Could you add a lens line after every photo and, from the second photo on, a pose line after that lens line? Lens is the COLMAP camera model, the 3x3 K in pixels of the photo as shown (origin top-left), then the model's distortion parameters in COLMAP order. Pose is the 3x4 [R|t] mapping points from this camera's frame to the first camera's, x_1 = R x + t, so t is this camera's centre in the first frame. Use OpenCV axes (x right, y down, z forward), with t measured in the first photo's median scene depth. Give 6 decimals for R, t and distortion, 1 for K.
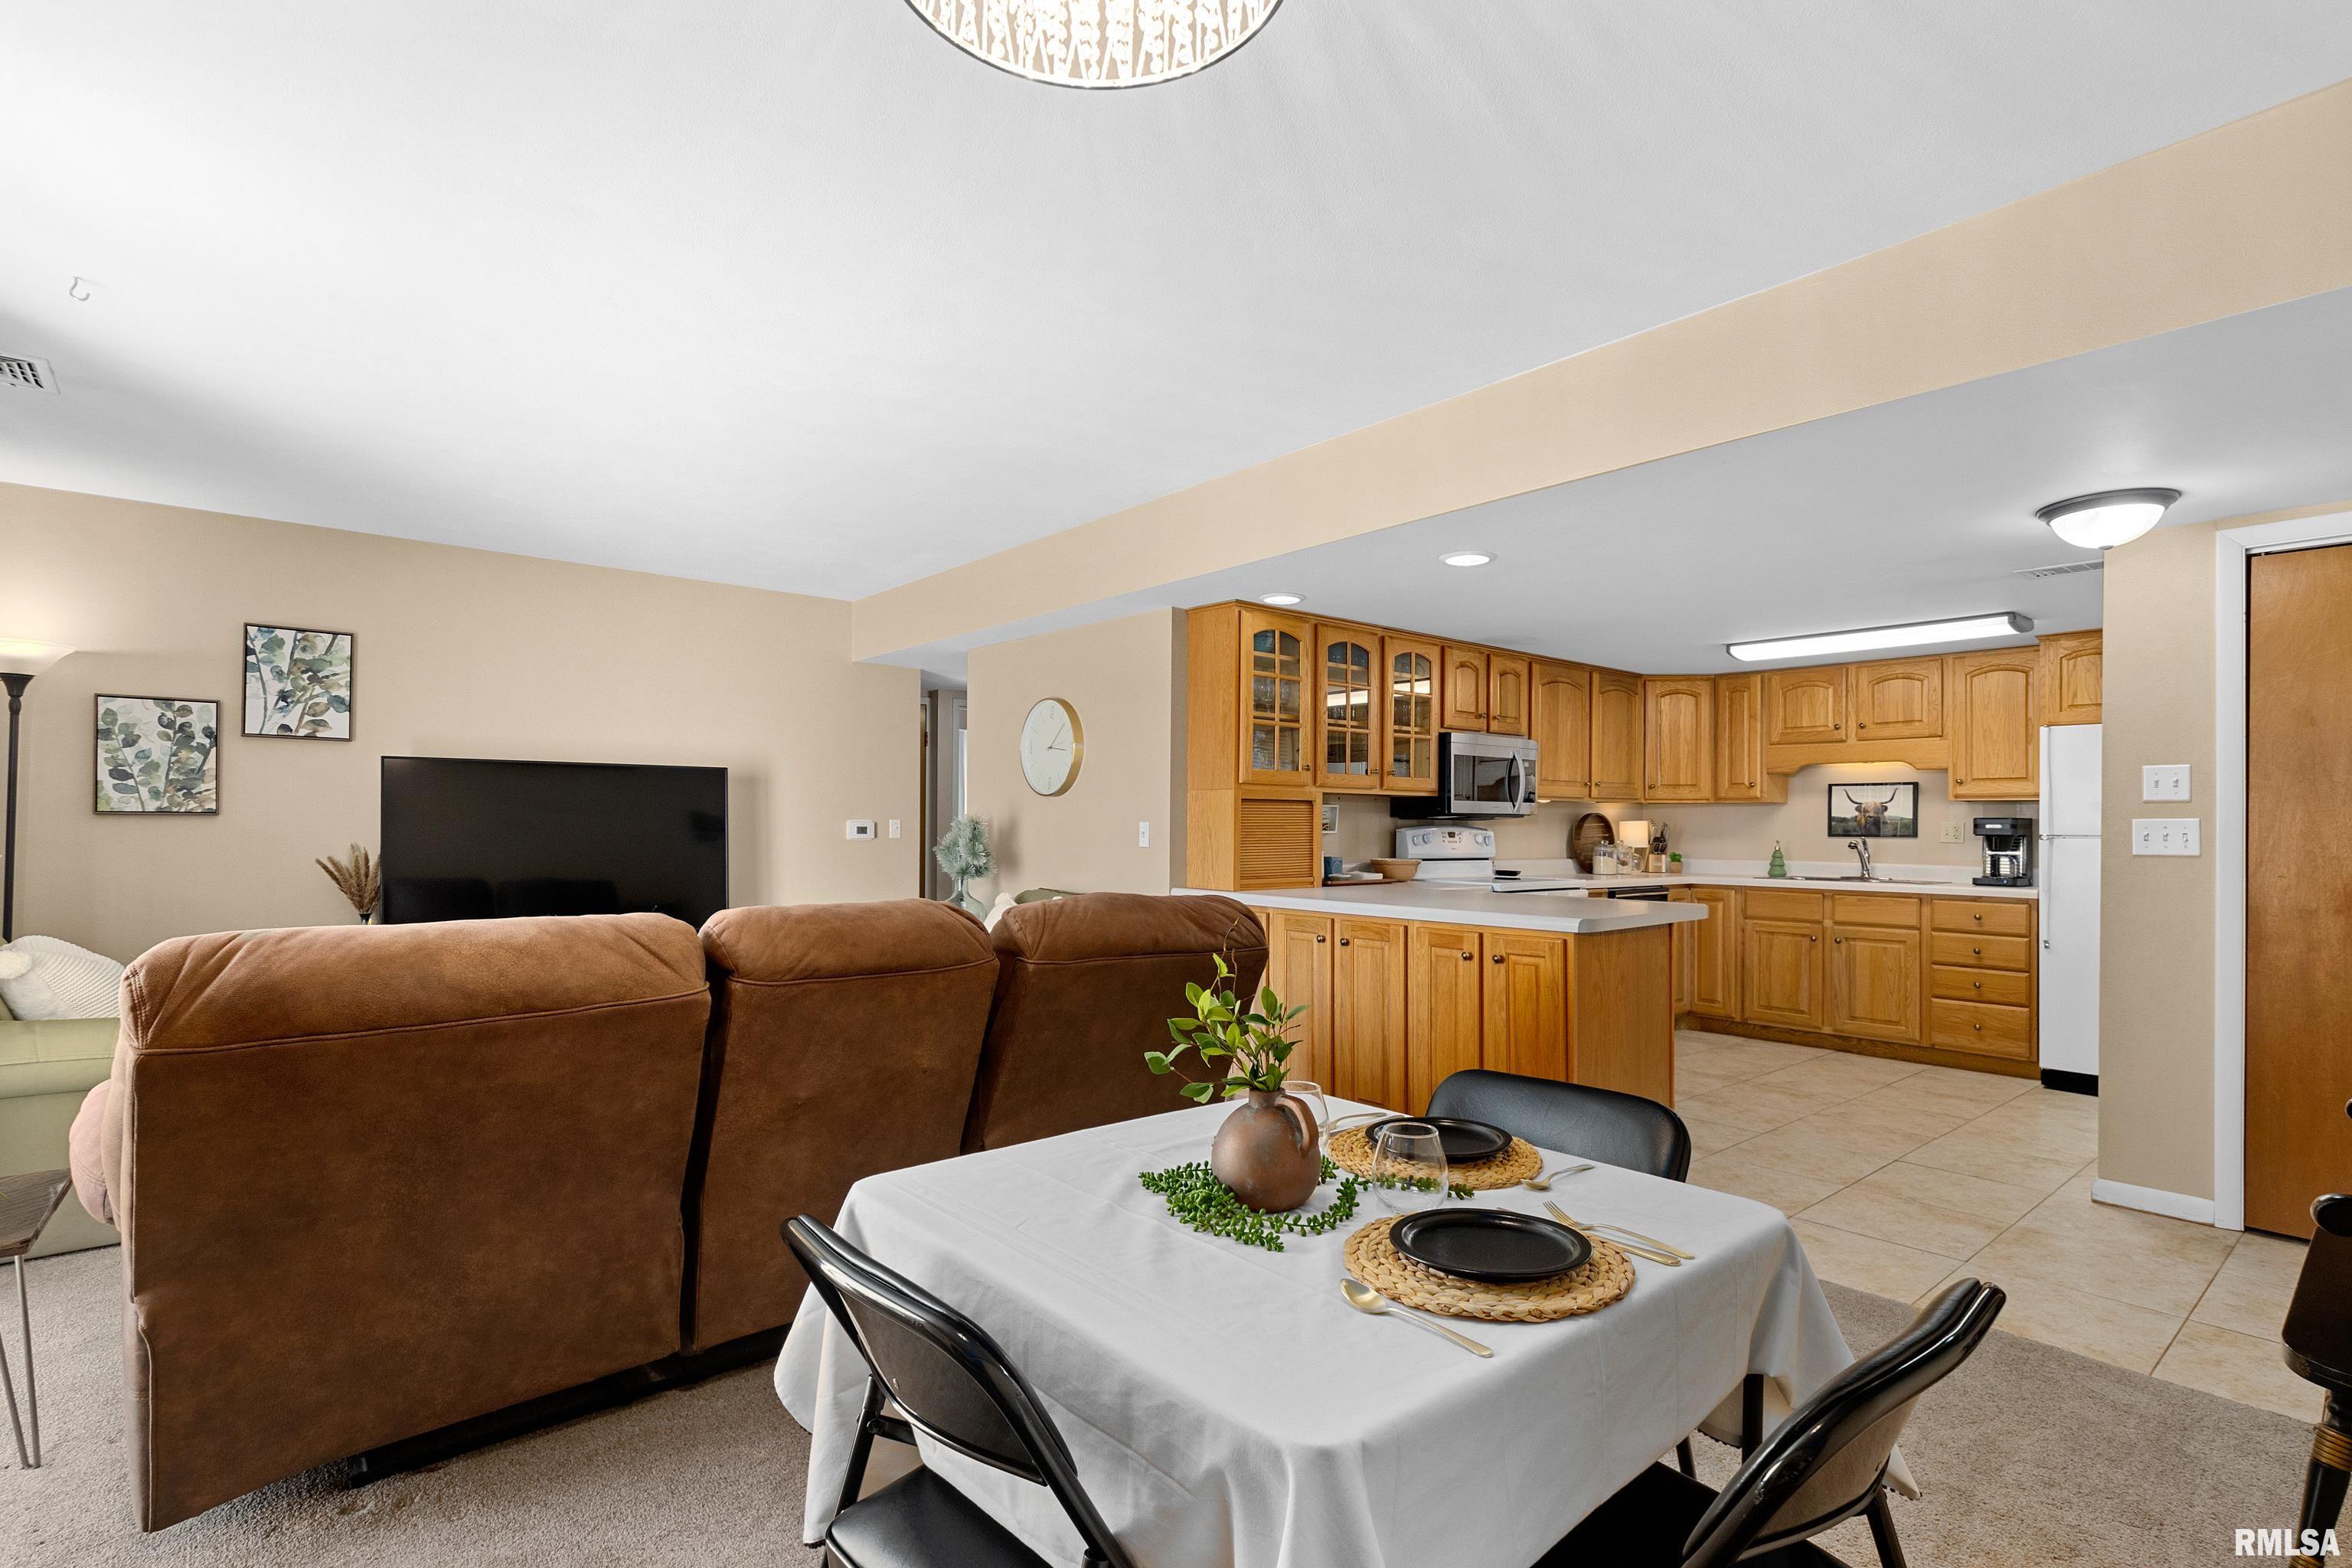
lens RADIAL K [[1107.5, 0, 1198.5], [0, 1107.5, 816.9], [0, 0, 1]] dist [0.007078, -0.003549]
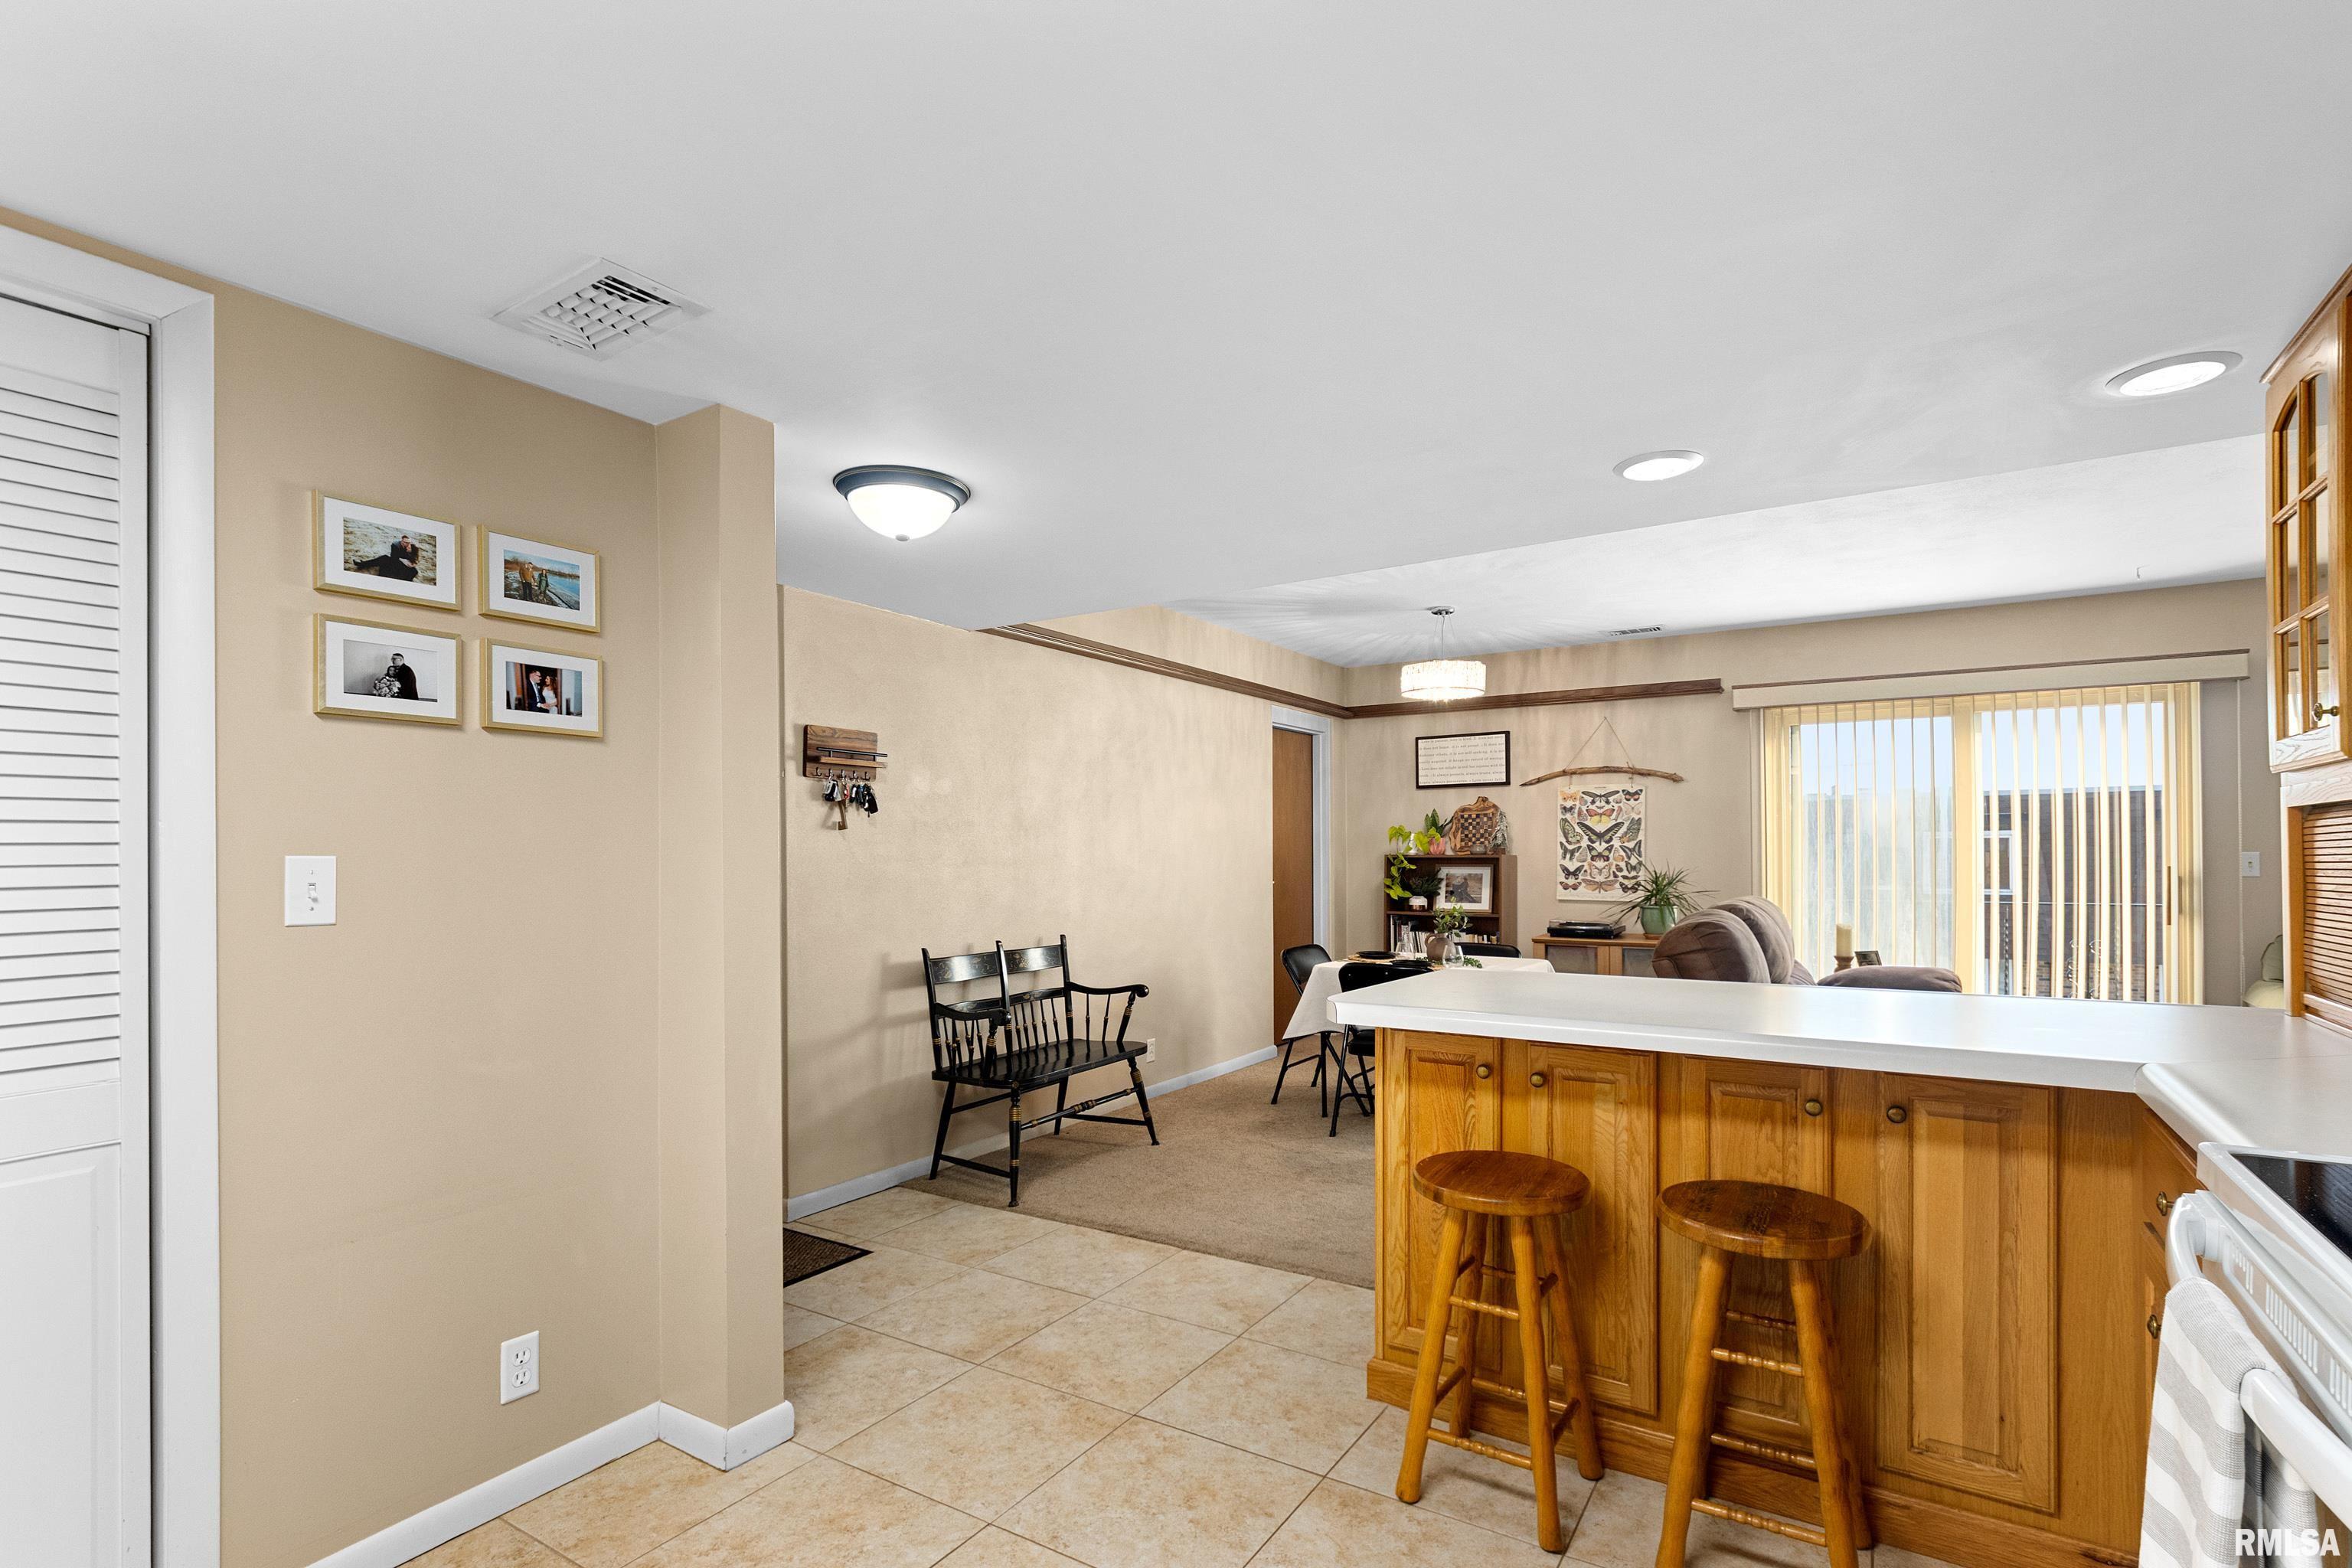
lens RADIAL K [[1107.5, 0, 1232.7], [0, 1107.5, 837.1], [0, 0, 1]] dist [0.007078, -0.003549]
pose [[-0.944678, -0.008628, -0.327886, 0.553507], [-0.000106, 0.999662, -0.026000, 0.006459], [0.327999, -0.024527, -0.944360, 1.219656]]
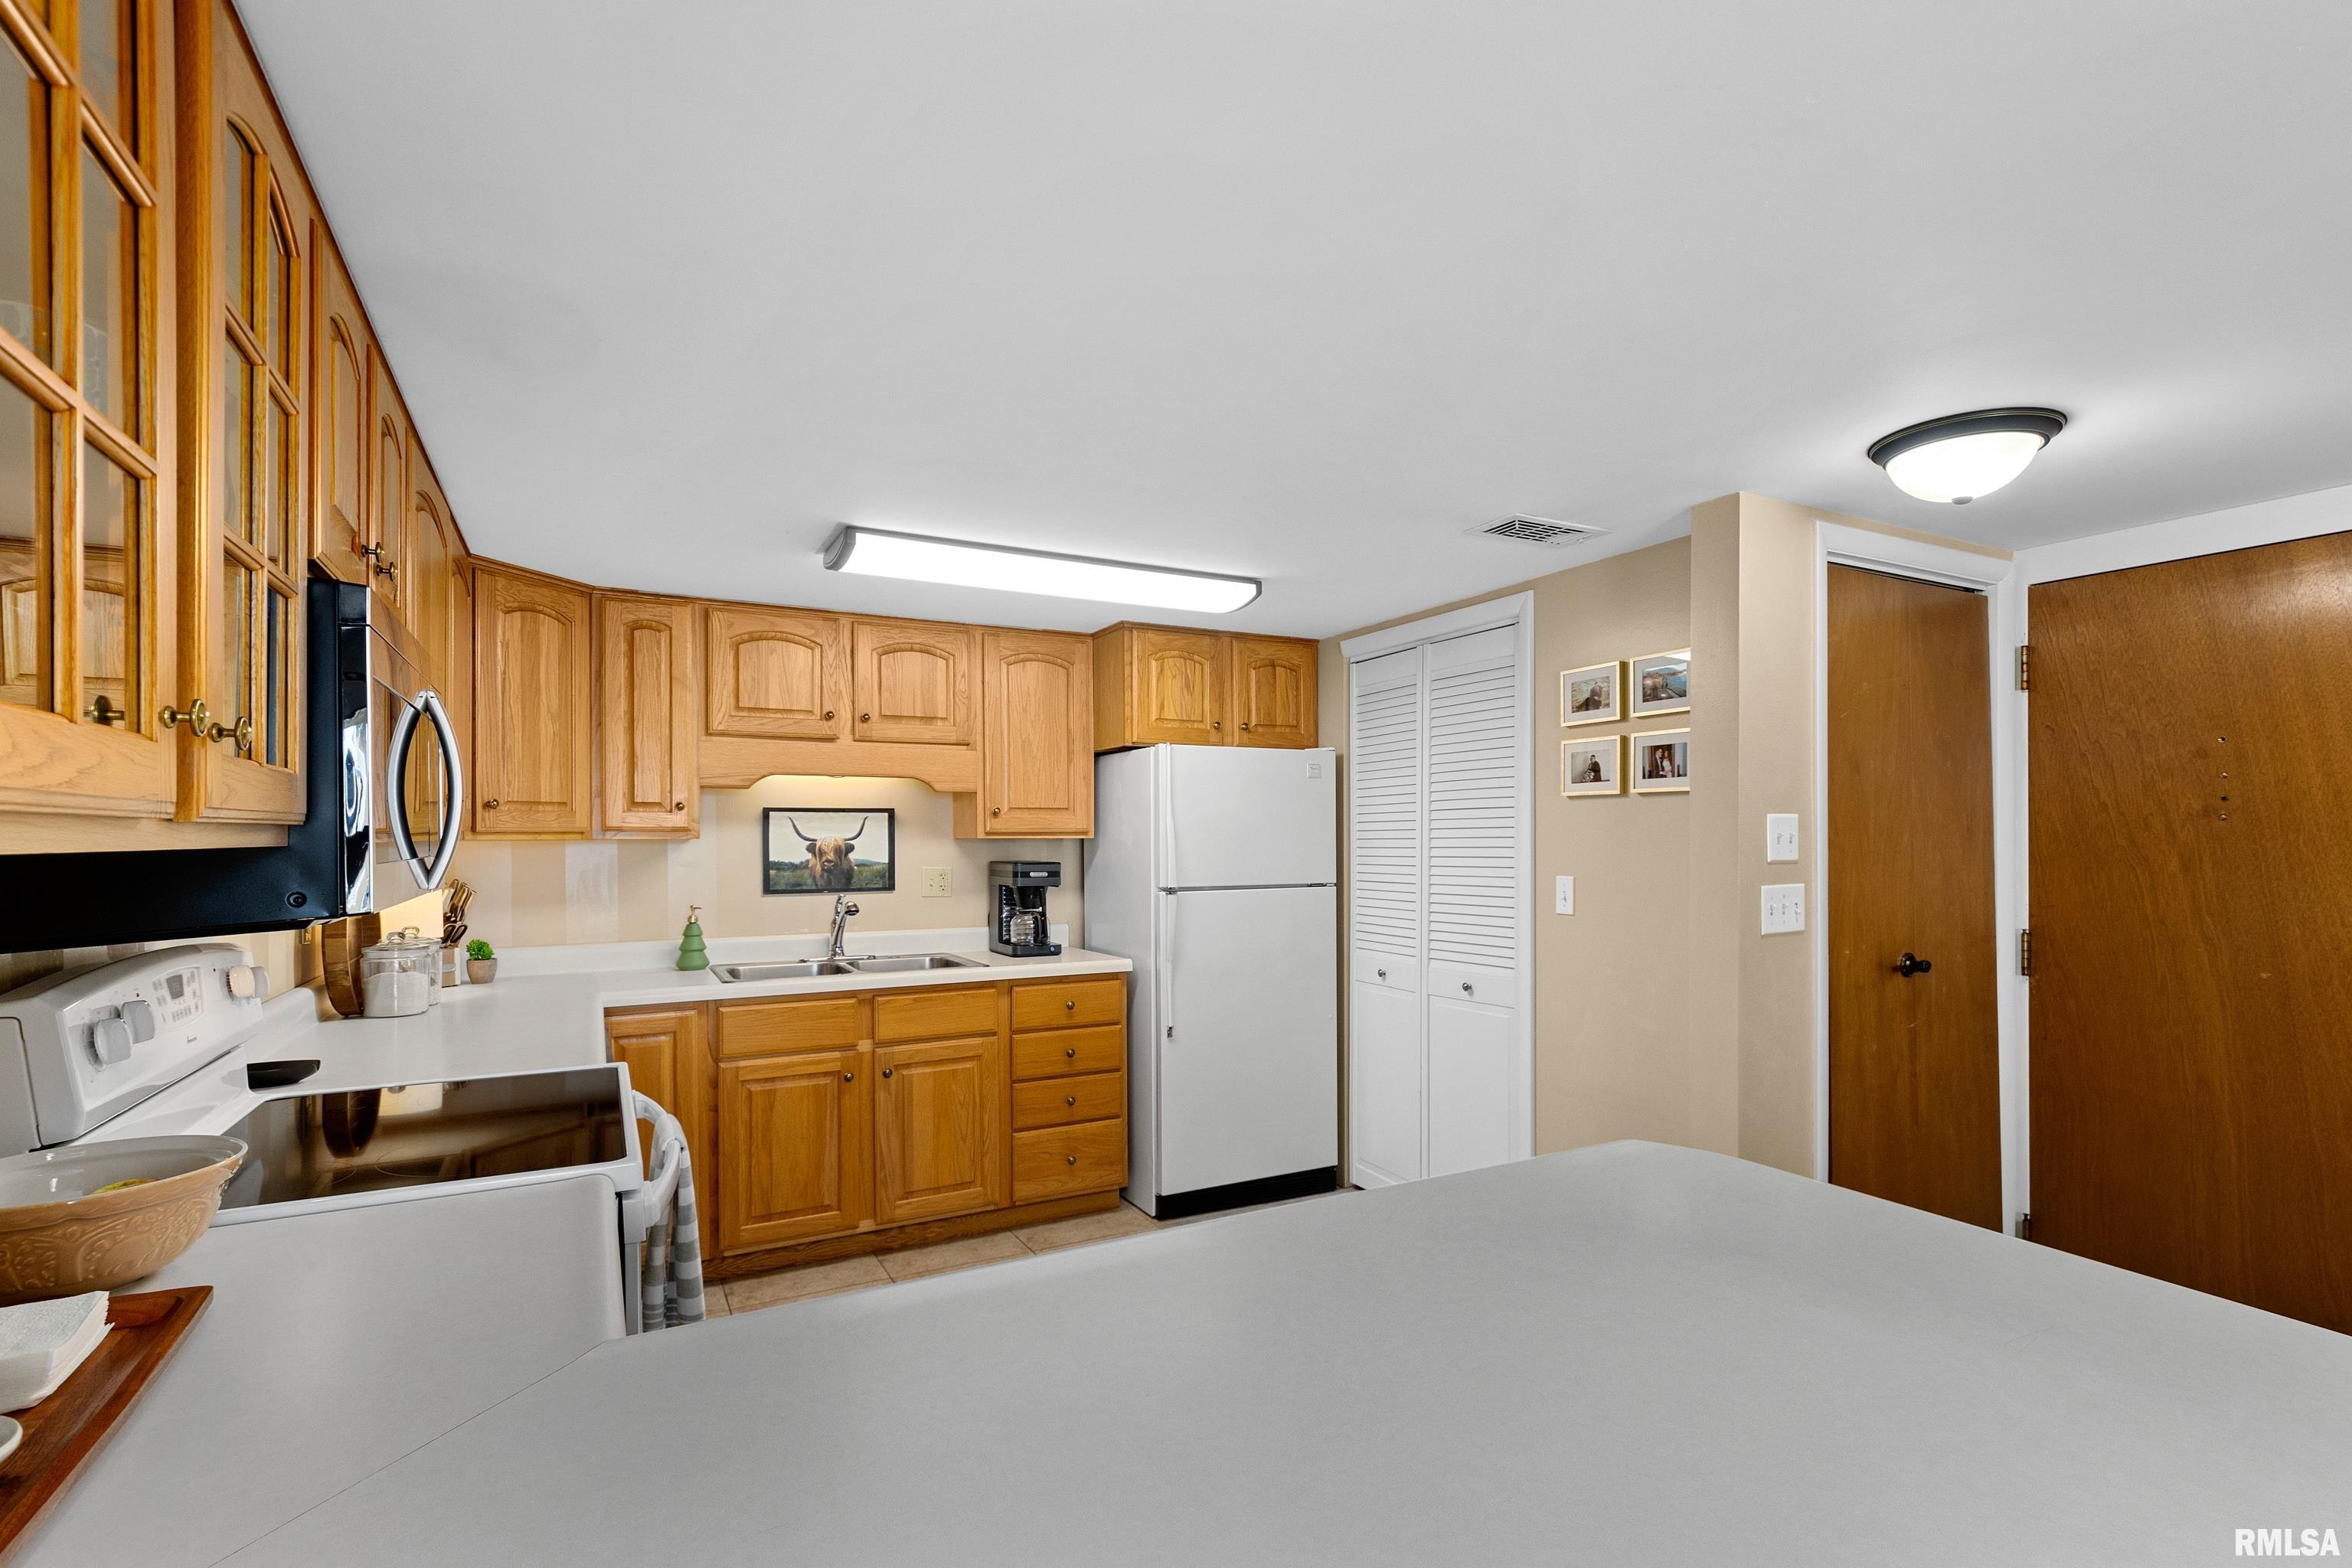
lens RADIAL K [[1107.5, 0, 1204.3], [0, 1107.5, 836.6], [0, 0, 1]] dist [0.007078, -0.003549]
pose [[0.203219, -0.008046, 0.979100, 0.031221], [-0.001840, 0.999961, 0.008600, -0.025681], [-0.979131, -0.003549, 0.203197, 0.850154]]
